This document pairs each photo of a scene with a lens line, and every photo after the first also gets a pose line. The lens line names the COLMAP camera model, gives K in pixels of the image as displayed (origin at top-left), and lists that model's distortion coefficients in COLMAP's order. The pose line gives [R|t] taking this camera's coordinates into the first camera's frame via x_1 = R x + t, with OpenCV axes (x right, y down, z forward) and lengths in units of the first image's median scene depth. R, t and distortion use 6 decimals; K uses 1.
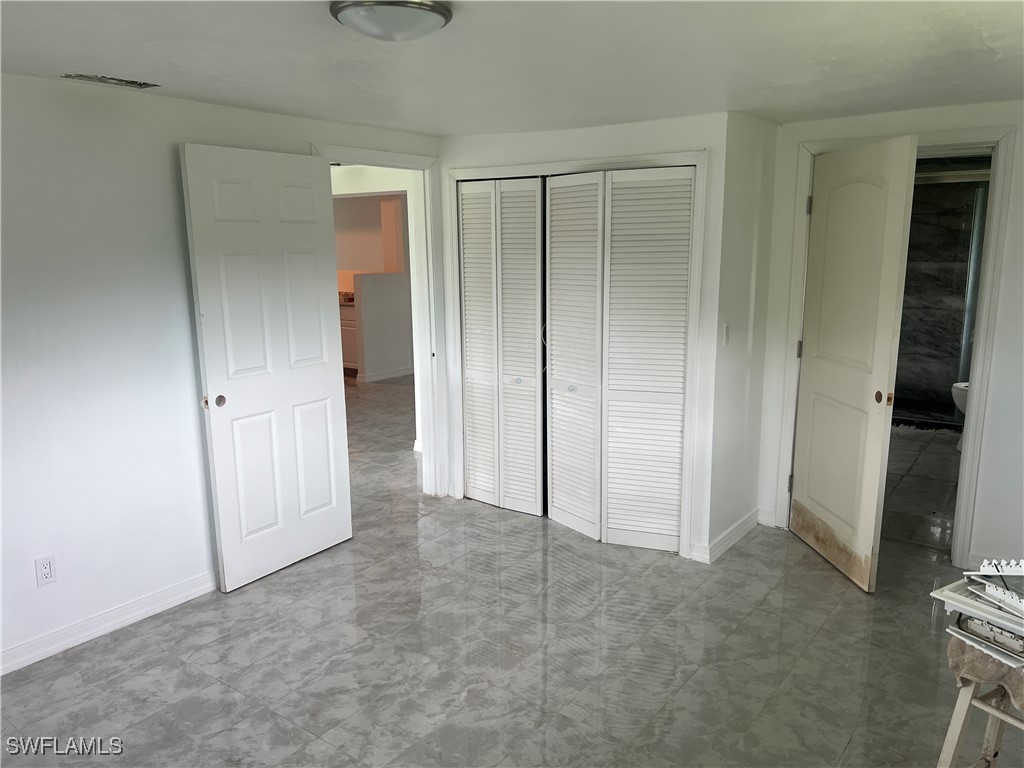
lens RADIAL K [[761.8, 0, 515.3], [0, 761.8, 390.2], [0, 0, 1]] dist [0.065851, -0.080092]
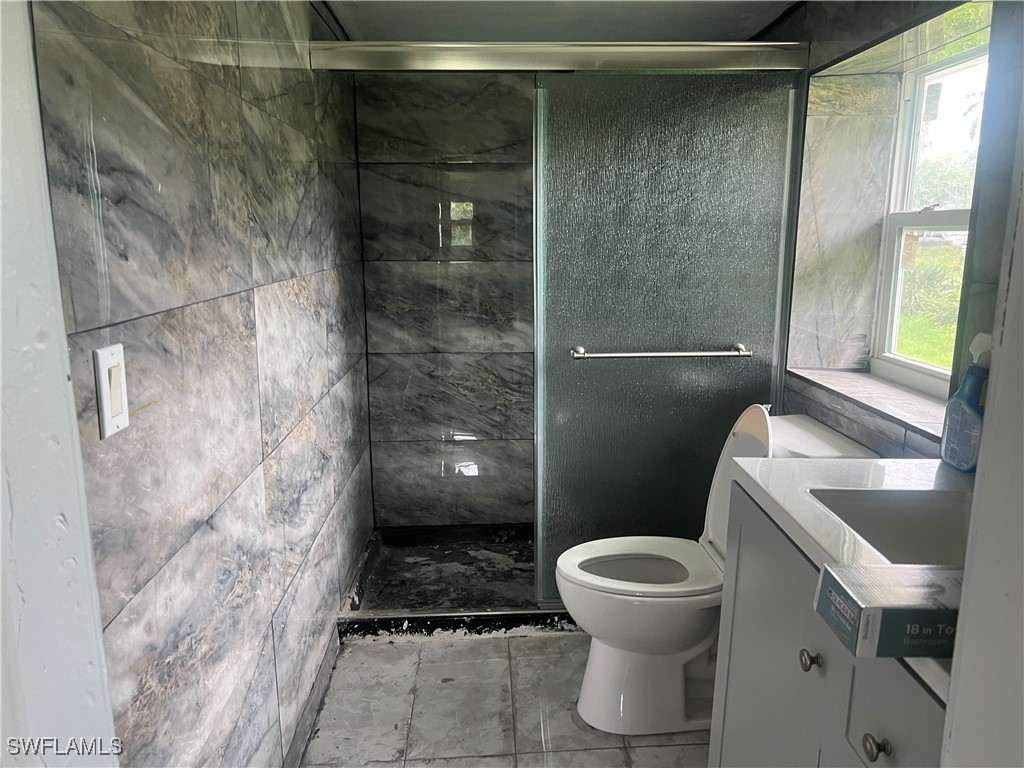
lens RADIAL K [[761.8, 0, 515.3], [0, 761.8, 390.2], [0, 0, 1]] dist [0.065851, -0.080092]
pose [[0.775748, -0.121233, 0.619288, 0.259290], [0.119307, 0.991850, 0.044717, -0.098478], [-0.619662, 0.039196, 0.783890, 0.576635]]
